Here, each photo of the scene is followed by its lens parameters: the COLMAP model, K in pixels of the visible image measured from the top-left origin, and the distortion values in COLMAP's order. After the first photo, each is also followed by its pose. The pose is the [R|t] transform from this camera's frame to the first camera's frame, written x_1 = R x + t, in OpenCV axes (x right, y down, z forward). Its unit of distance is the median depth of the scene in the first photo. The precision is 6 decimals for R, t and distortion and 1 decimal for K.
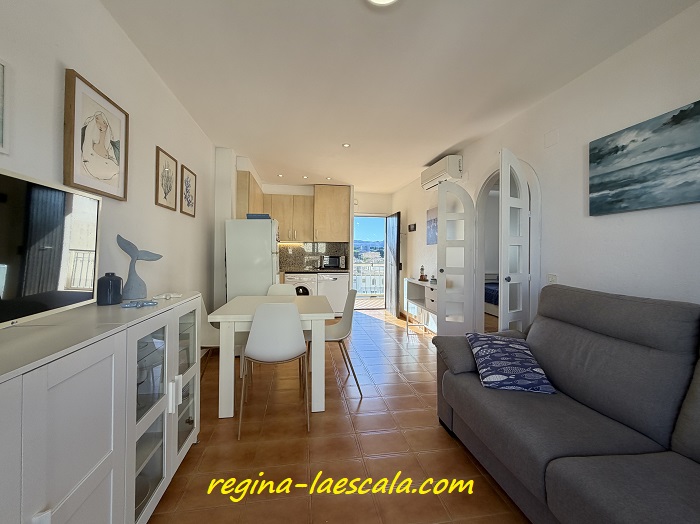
lens RADIAL K [[285.8, 0, 349.5], [0, 285.8, 251.1], [0, 0, 1]] dist [0.000382, 0.000003]
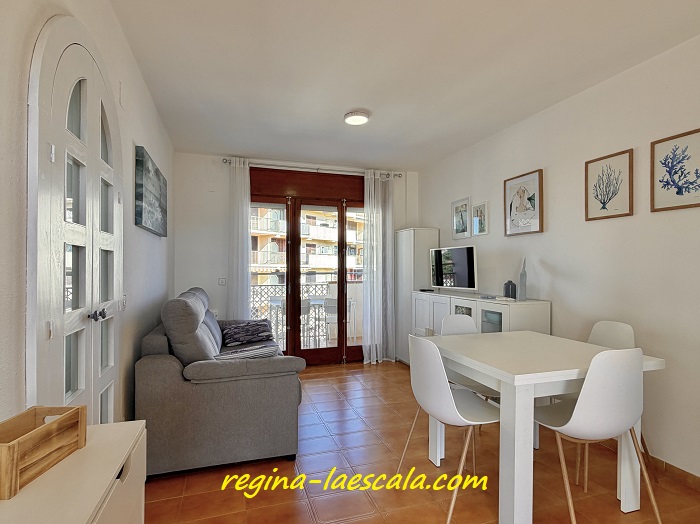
lens RADIAL K [[377.1, 0, 348.0], [0, 377.1, 264.1], [0, 0, 1]] dist [0.000566, 0.000257]
pose [[-0.989510, -0.010596, -0.144078, 0.134326], [-0.007955, 0.999790, -0.018892, 0.007041], [0.144248, -0.017548, -0.989386, 0.894401]]
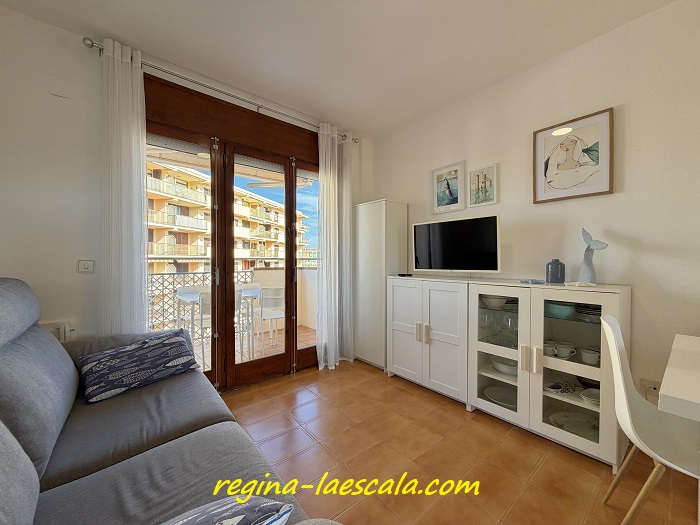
lens RADIAL K [[279.7, 0, 347.4], [0, 279.7, 261.7], [0, 0, 1]] dist [-0.000662, -0.000180]
pose [[-0.869363, -0.005611, -0.494142, 0.181733], [-0.004016, 0.999983, -0.004290, 0.027018], [0.494158, -0.001746, -0.869370, 0.470944]]
